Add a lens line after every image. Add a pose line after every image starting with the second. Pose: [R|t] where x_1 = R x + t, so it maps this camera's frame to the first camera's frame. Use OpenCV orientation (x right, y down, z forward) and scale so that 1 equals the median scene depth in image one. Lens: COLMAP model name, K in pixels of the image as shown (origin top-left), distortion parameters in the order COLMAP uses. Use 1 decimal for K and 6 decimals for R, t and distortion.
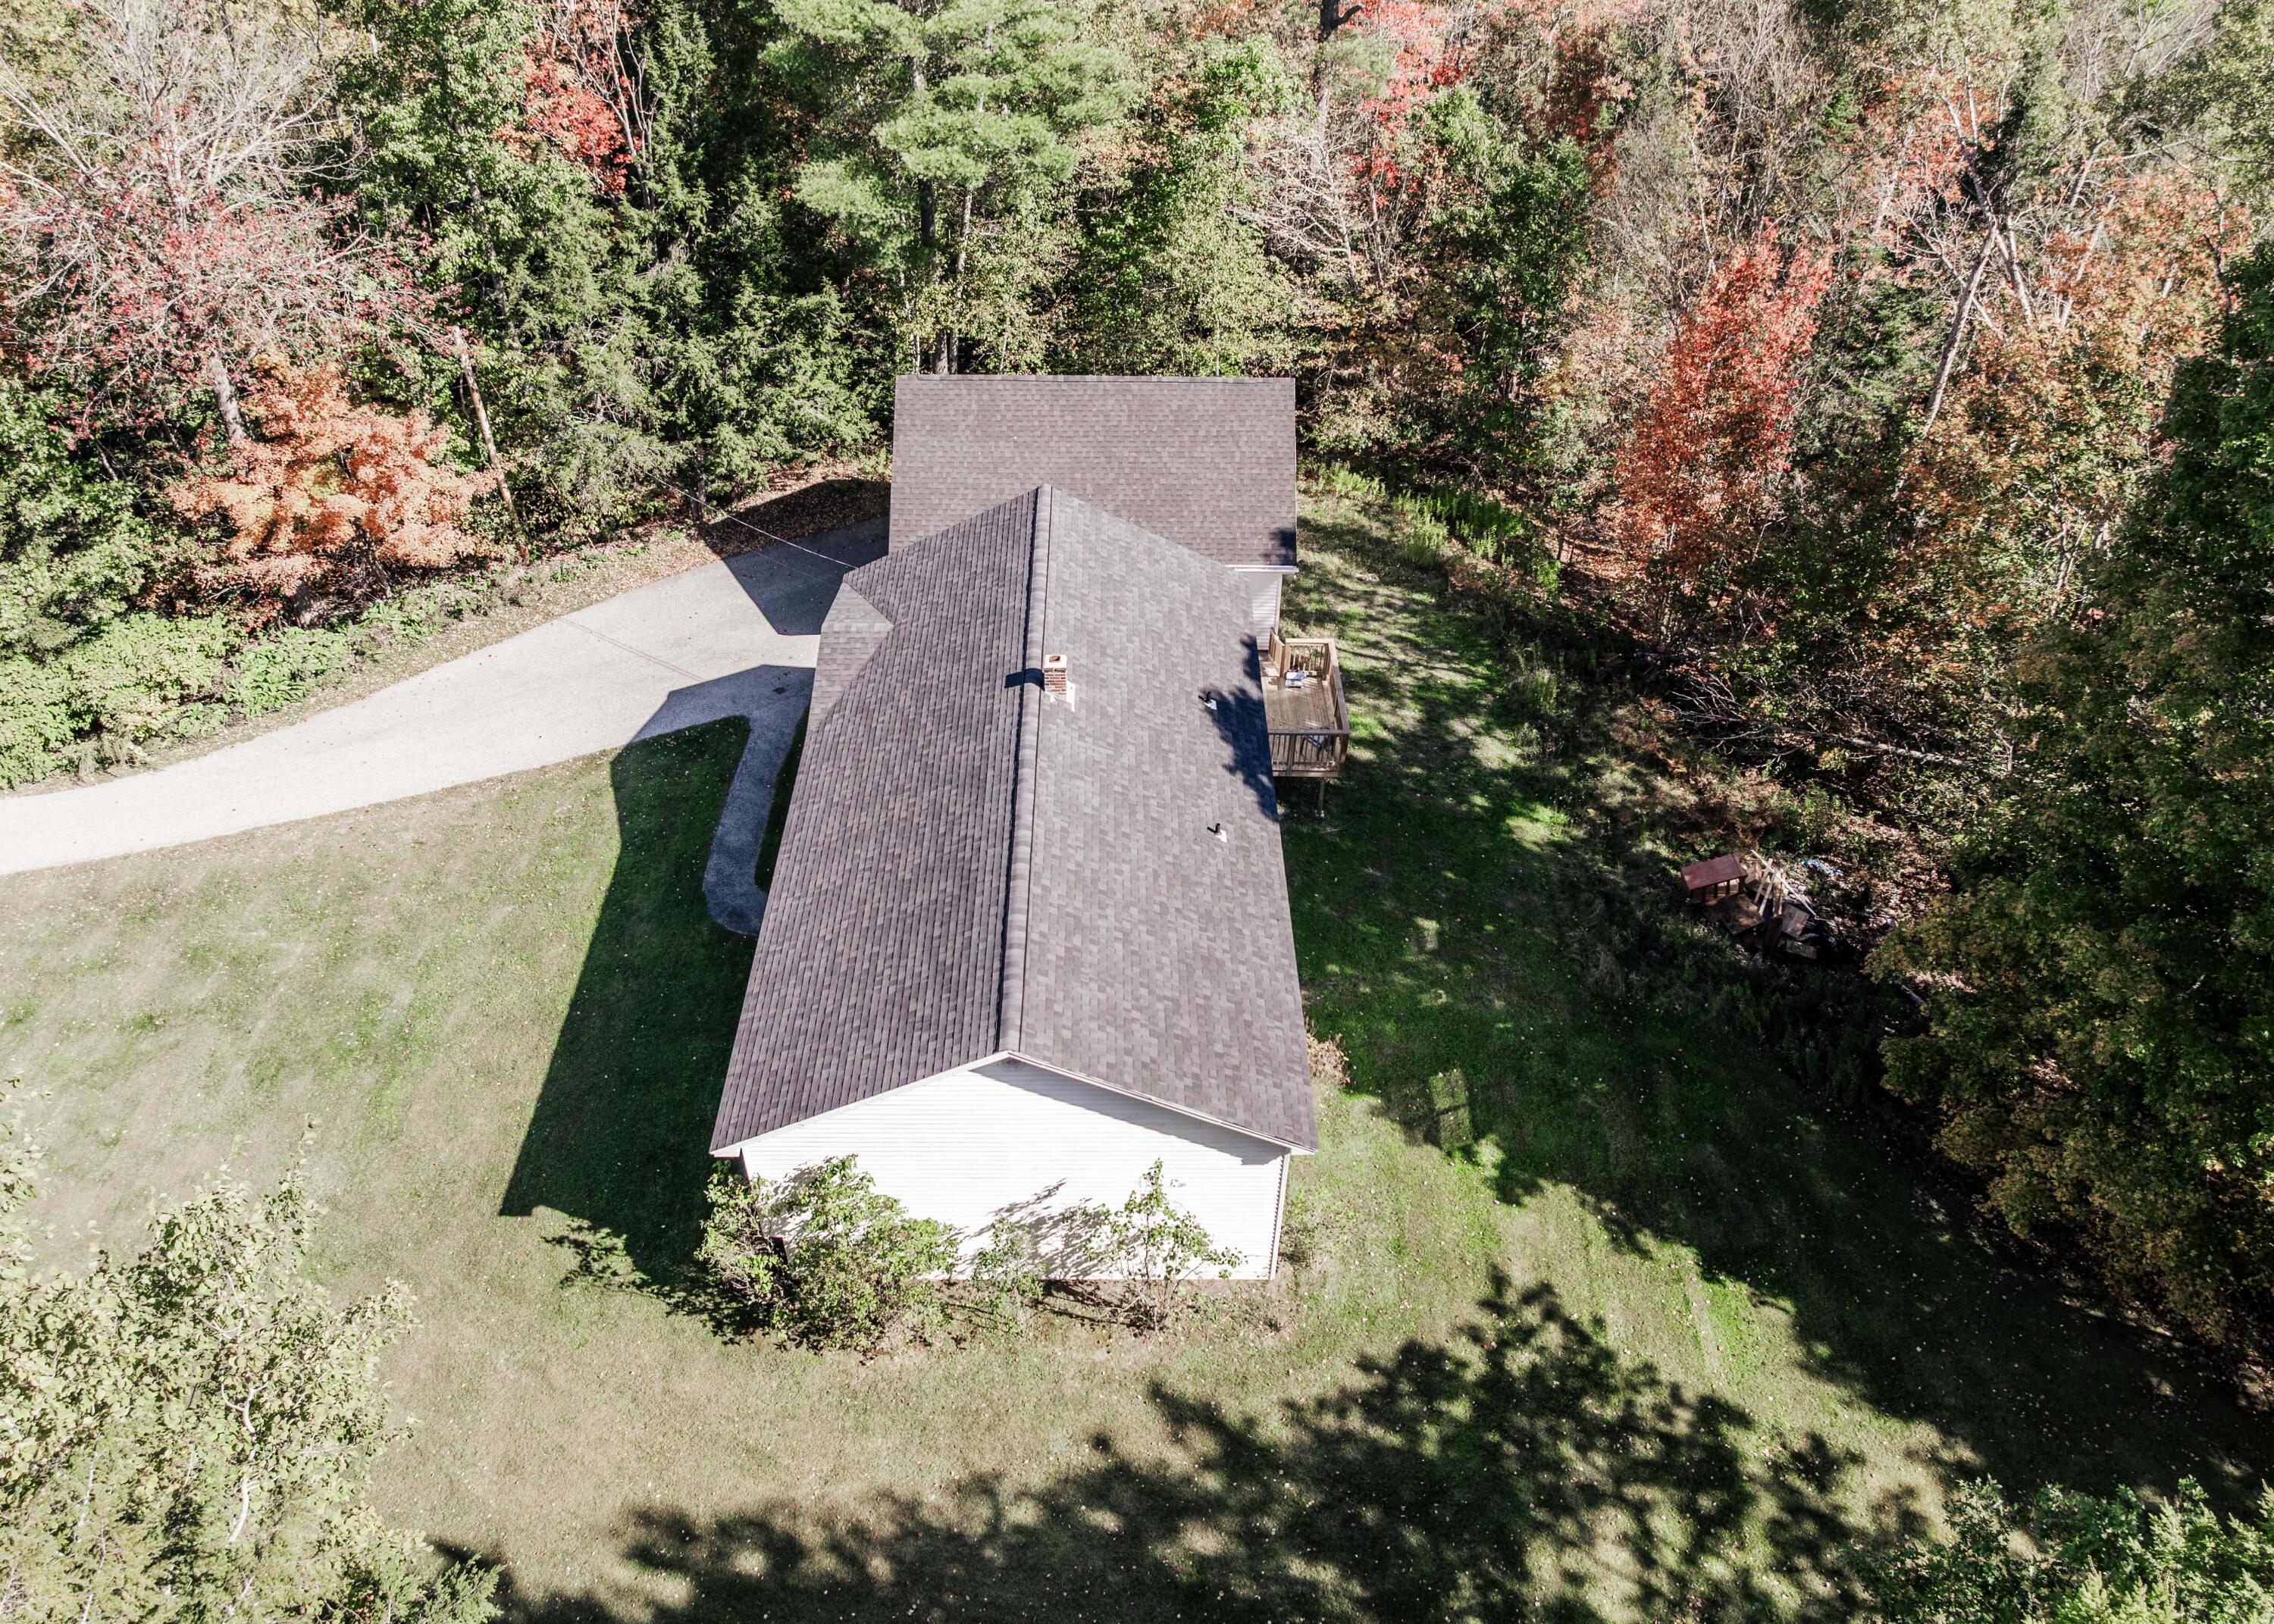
lens RADIAL K [[1602.1, 0, 1128.9], [0, 1602.1, 803.2], [0, 0, 1]] dist [-0.040940, -0.003730]
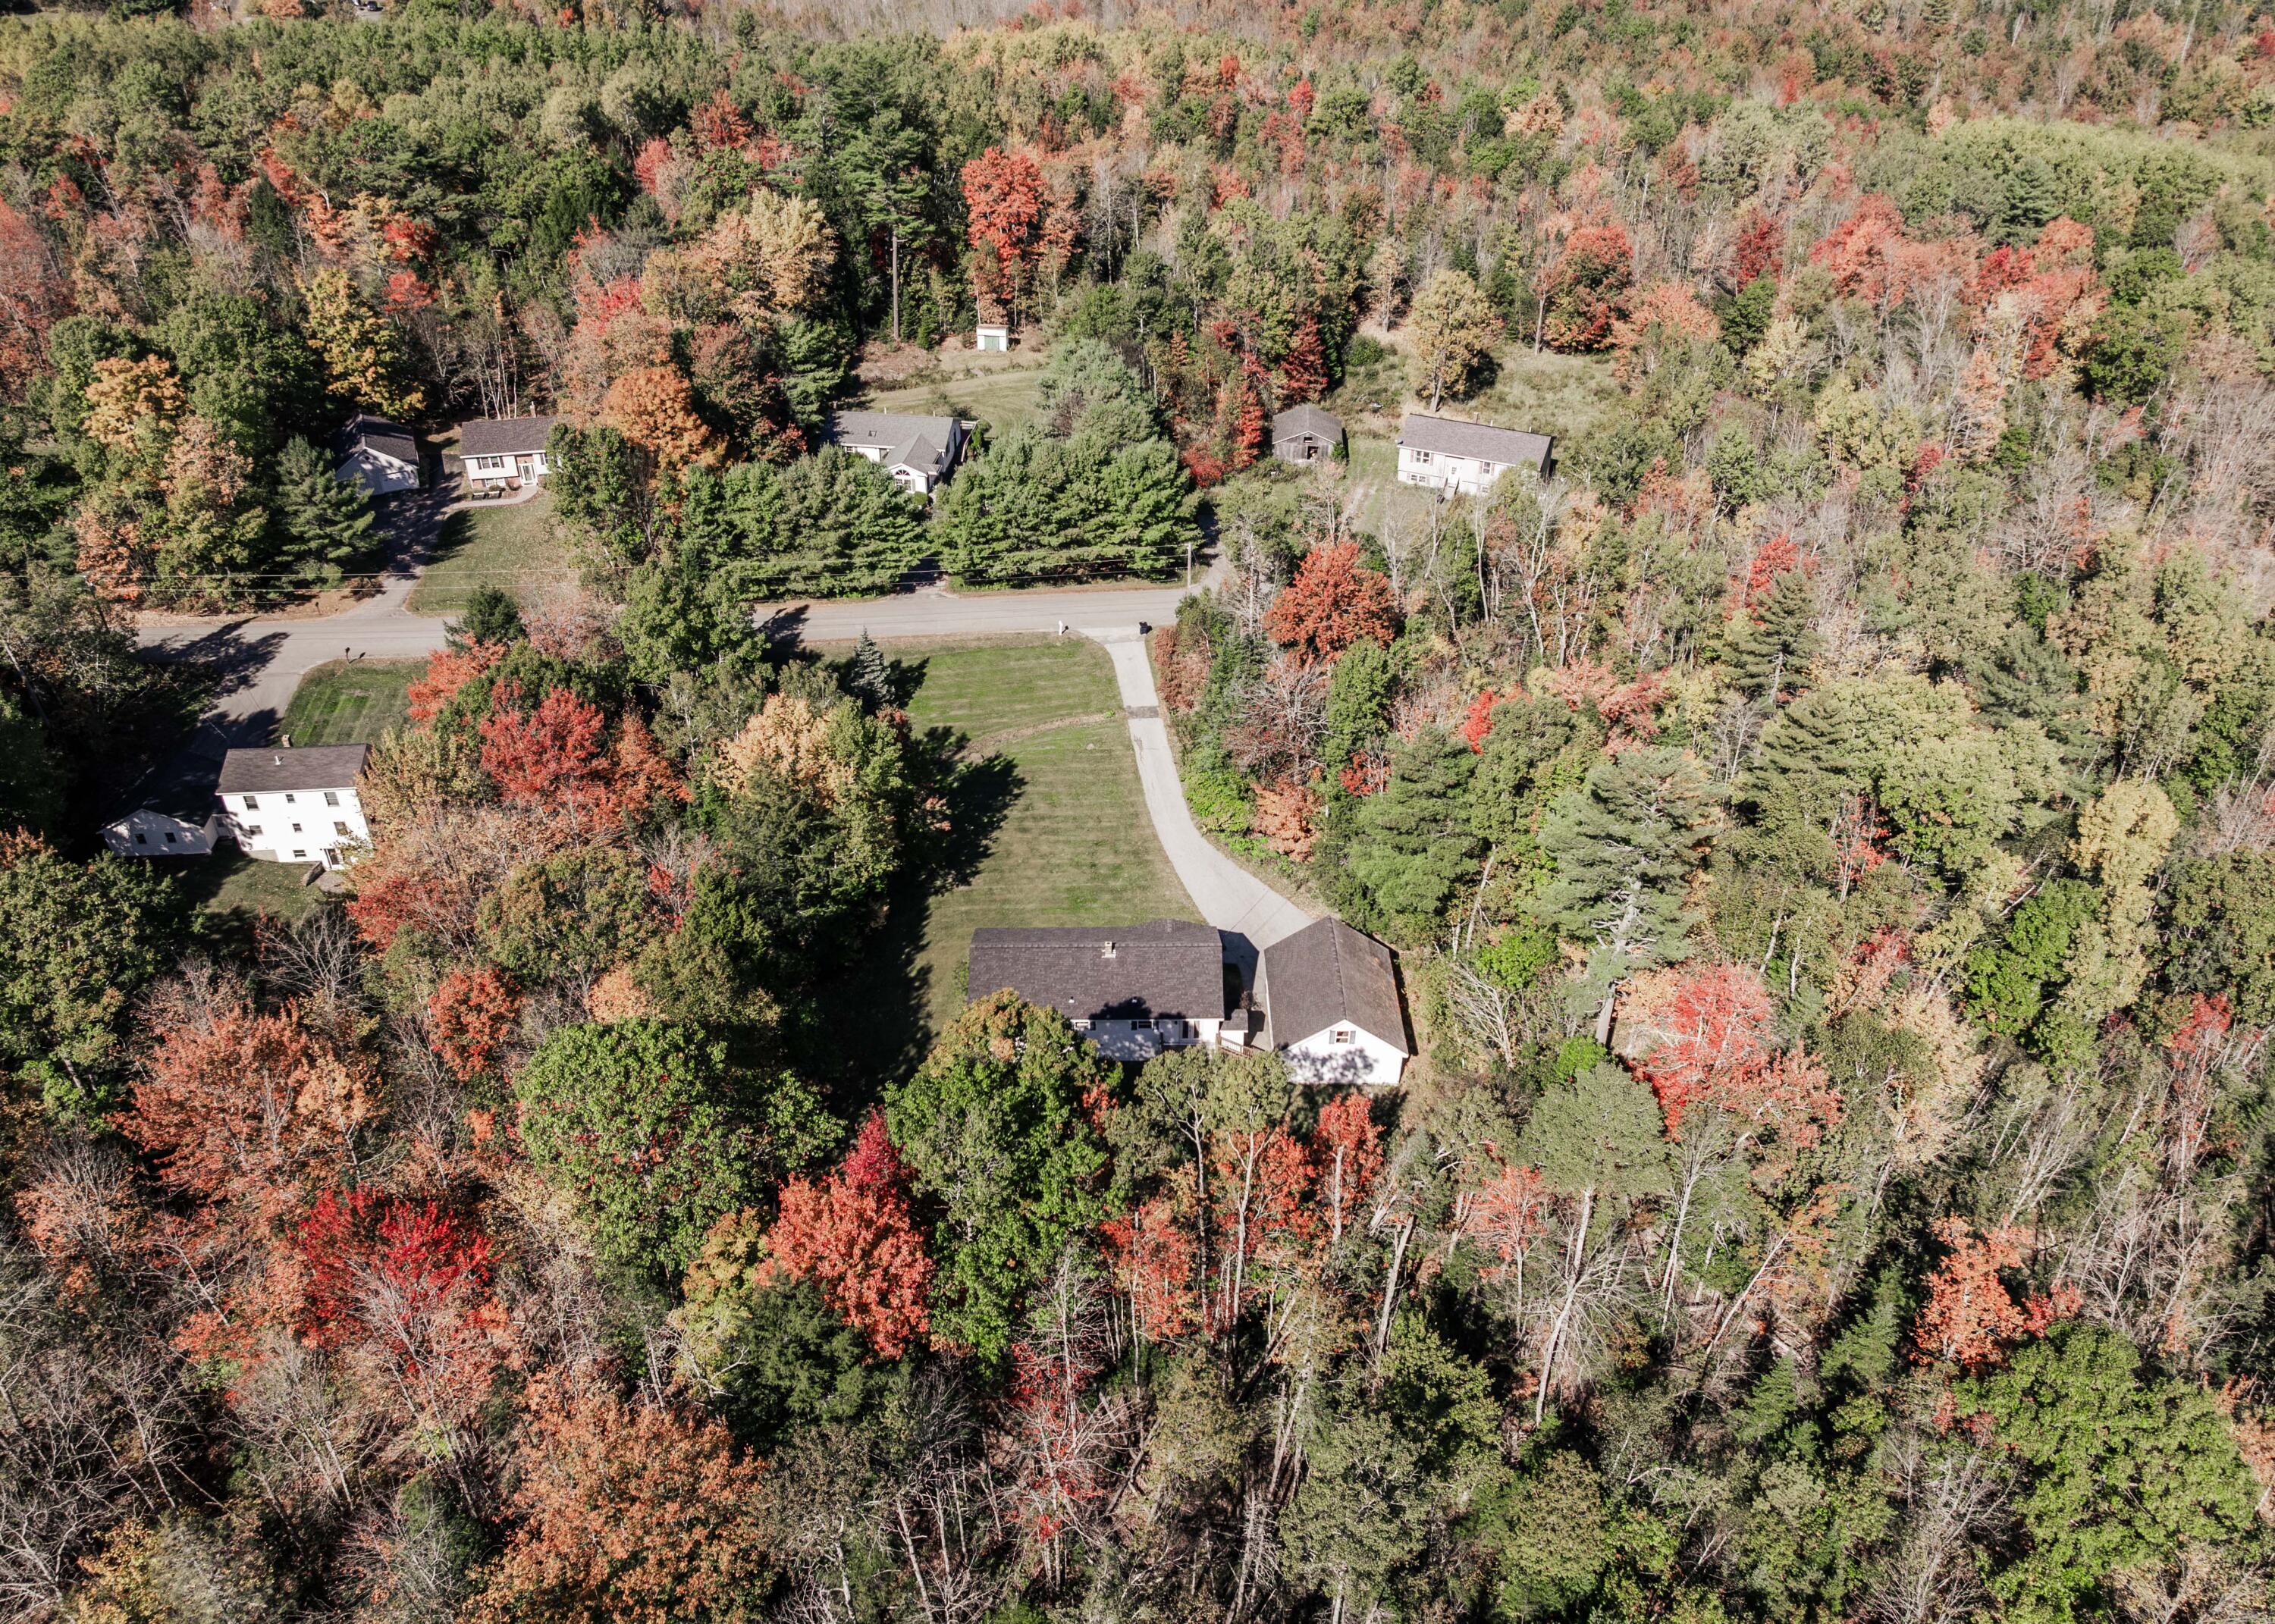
lens RADIAL K [[1723.8, 0, 1137.5], [0, 1723.8, 812.0], [0, 0, 1]] dist [-0.033775, -0.003750]
pose [[0.003826, 0.572071, -0.820195, 2.483618], [-0.647166, 0.626693, 0.434088, -1.677091], [0.762340, 0.529141, 0.372623, -0.438604]]
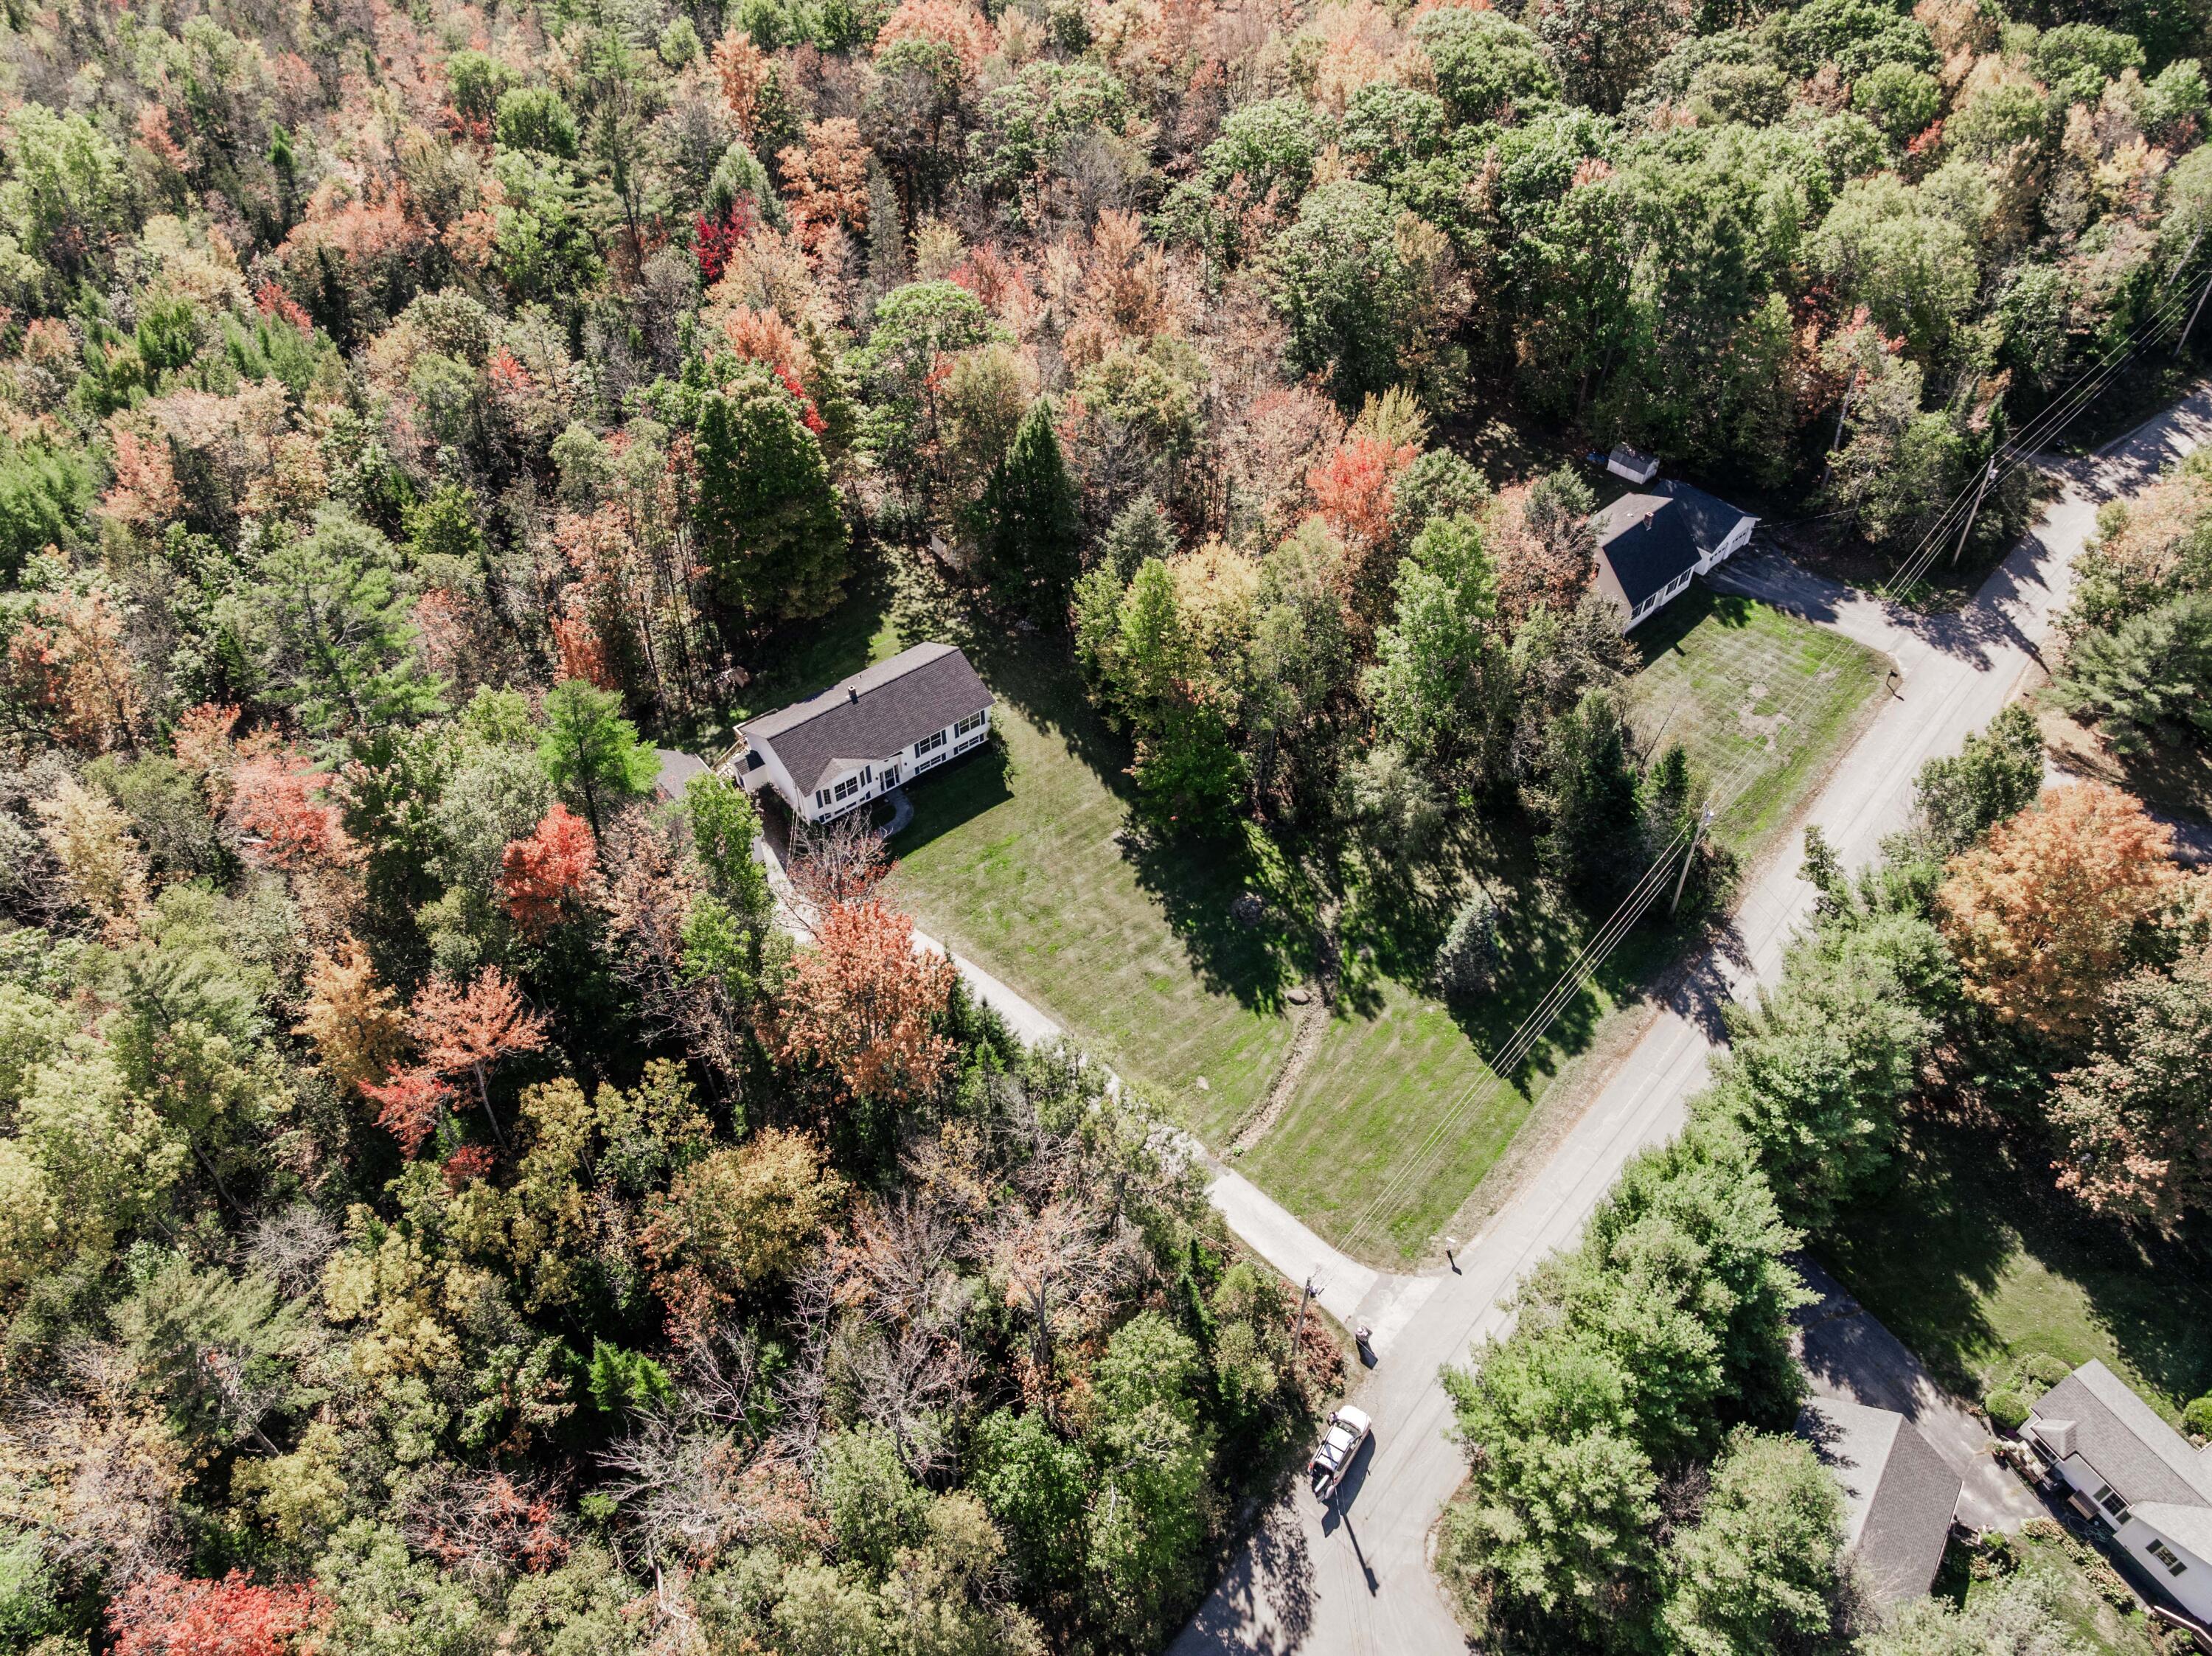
lens RADIAL K [[1574.9, 0, 1079.6], [0, 1574.9, 822.6], [0, 0, 1]] dist [-0.036041, 0.007379]
pose [[-0.618188, -0.567190, 0.544186, -2.310869], [0.500968, 0.249189, 0.828816, -2.529613], [-0.605702, 0.784984, 0.130098, 0.358189]]
